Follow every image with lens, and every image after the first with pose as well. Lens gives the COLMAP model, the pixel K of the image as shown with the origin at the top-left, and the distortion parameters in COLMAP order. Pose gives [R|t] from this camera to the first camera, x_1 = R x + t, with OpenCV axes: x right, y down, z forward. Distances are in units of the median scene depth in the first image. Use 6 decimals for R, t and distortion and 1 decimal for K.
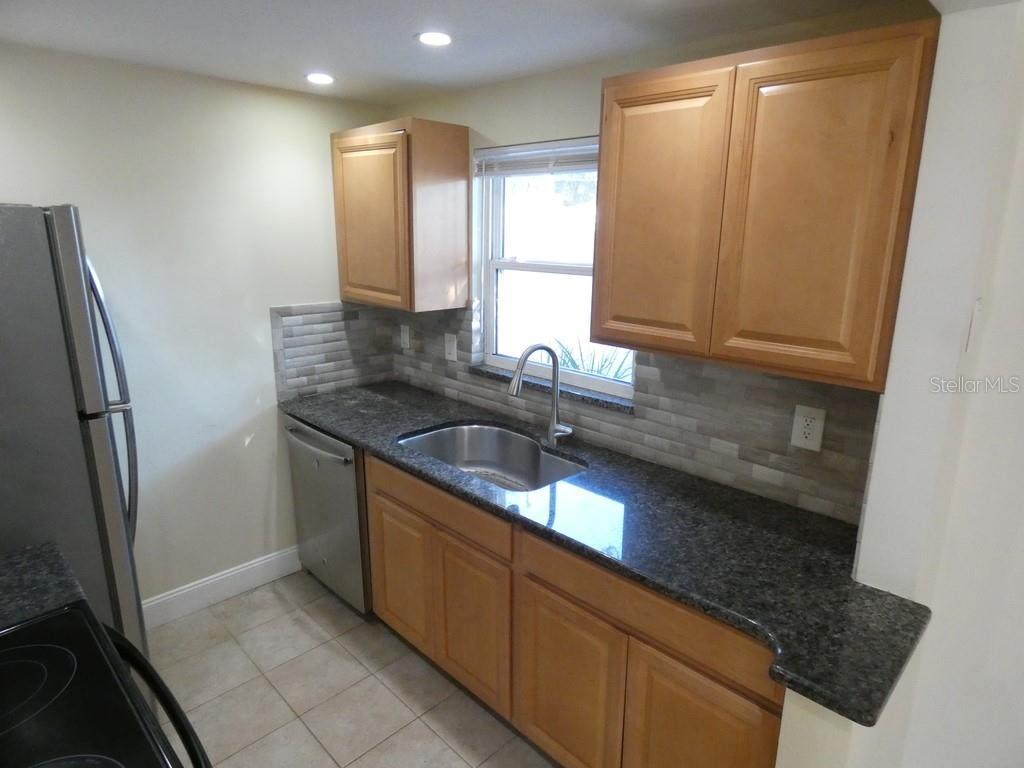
lens RADIAL K [[603.8, 0, 510.6], [0, 603.8, 383.2], [0, 0, 1]] dist [-0.005084, -0.001686]
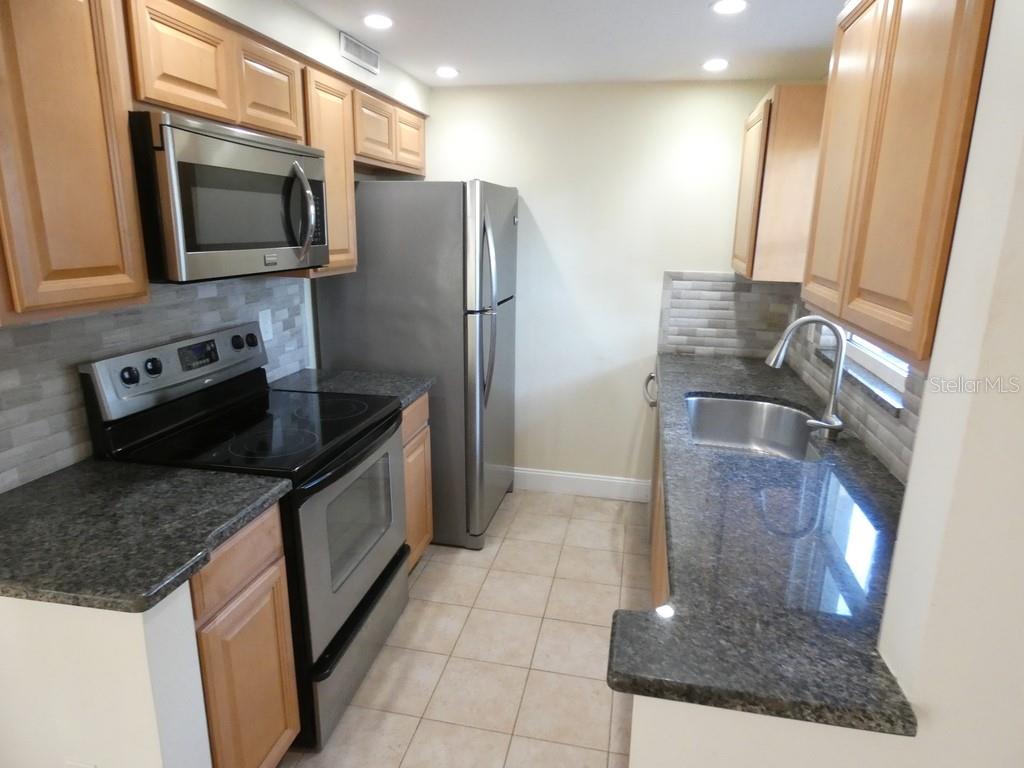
lens RADIAL K [[606.3, 0, 508.8], [0, 606.3, 386.3], [0, 0, 1]] dist [-0.004790, -0.000787]
pose [[0.530880, 0.210314, -0.820935, 0.438081], [-0.215045, 0.970440, 0.109551, 0.027227], [0.819709, 0.118379, 0.560414, 0.110801]]
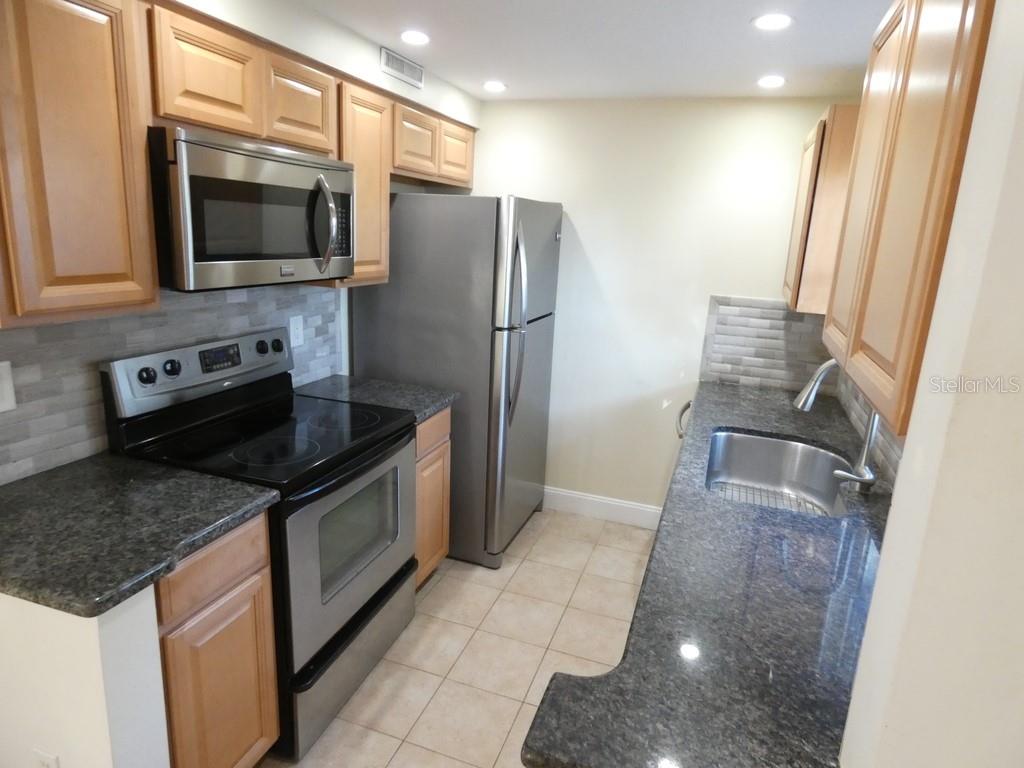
lens RADIAL K [[603.8, 0, 510.6], [0, 603.8, 383.2], [0, 0, 1]] dist [-0.005084, -0.001686]
pose [[0.415730, 0.229066, -0.880169, 0.451076], [-0.265757, 0.956122, 0.123308, -0.007847], [0.869794, 0.182648, 0.458365, 0.184133]]
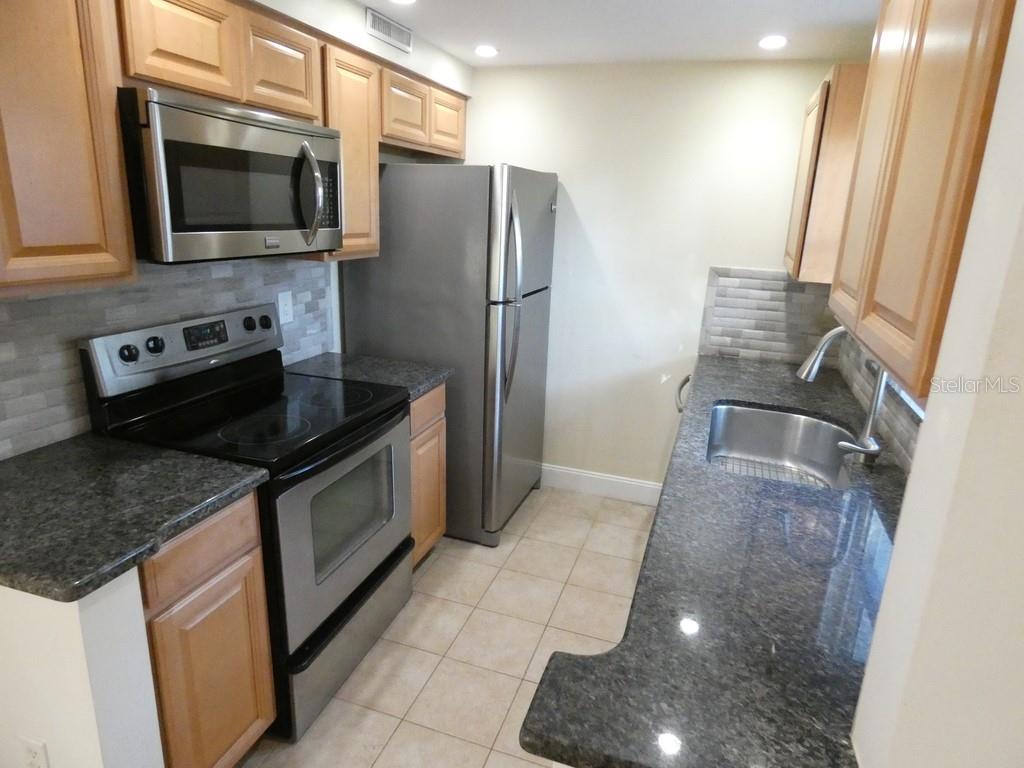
lens RADIAL K [[603.5, 0, 512.0], [0, 603.5, 384.0], [0, 0, 1]] dist [-0.005355, -0.000465]
pose [[0.424721, 0.253921, -0.868986, 0.435917], [-0.254986, 0.954554, 0.154299, 0.000999], [0.868674, 0.156045, 0.470165, 0.196273]]
